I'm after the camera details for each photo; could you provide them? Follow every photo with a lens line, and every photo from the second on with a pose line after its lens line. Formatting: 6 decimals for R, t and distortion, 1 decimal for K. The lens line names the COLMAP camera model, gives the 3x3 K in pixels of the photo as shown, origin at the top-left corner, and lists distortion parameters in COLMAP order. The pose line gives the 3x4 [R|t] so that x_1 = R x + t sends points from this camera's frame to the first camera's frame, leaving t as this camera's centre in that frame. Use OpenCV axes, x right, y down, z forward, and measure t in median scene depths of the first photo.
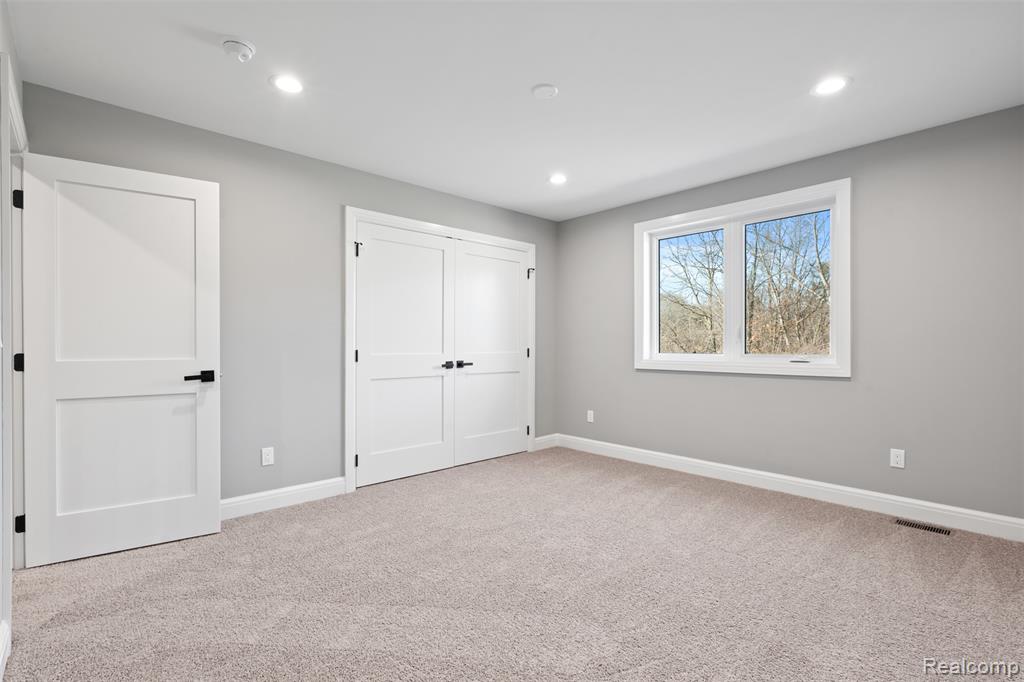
lens RADIAL K [[466.6, 0, 504.1], [0, 466.6, 333.1], [0, 0, 1]] dist [-0.010369, 0.004619]
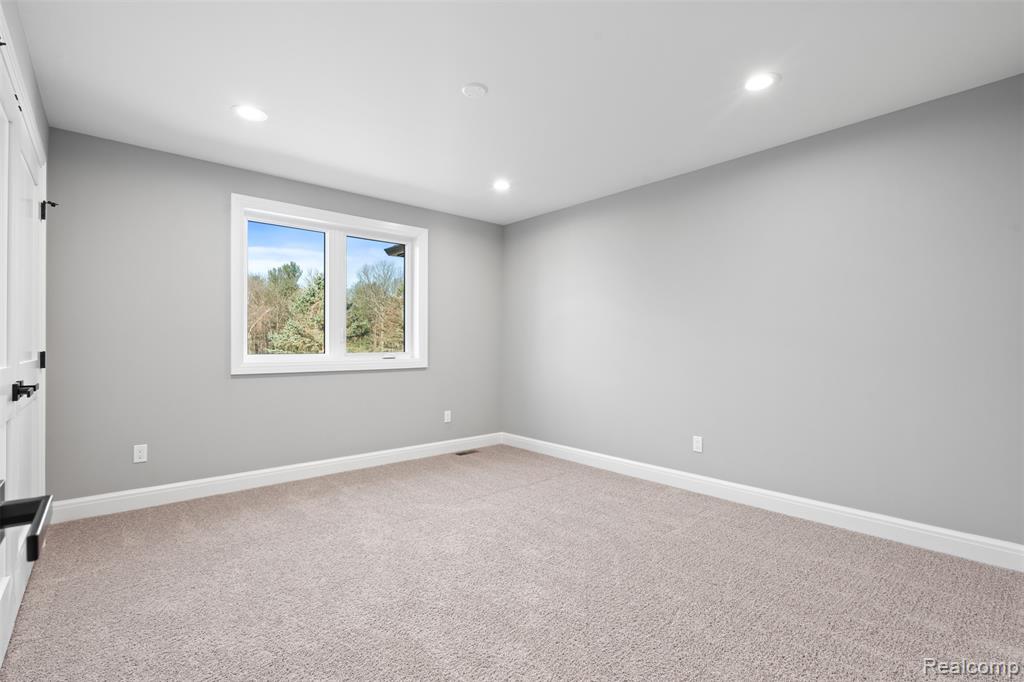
lens RADIAL K [[466.6, 0, 511.6], [0, 466.6, 340.6], [0, 0, 1]] dist [-0.010369, 0.004619]
pose [[0.031061, 0.007910, 0.999486, -0.540742], [-0.026042, 0.999636, -0.007101, 0.011001], [-0.999178, -0.025808, 0.031256, 0.540559]]
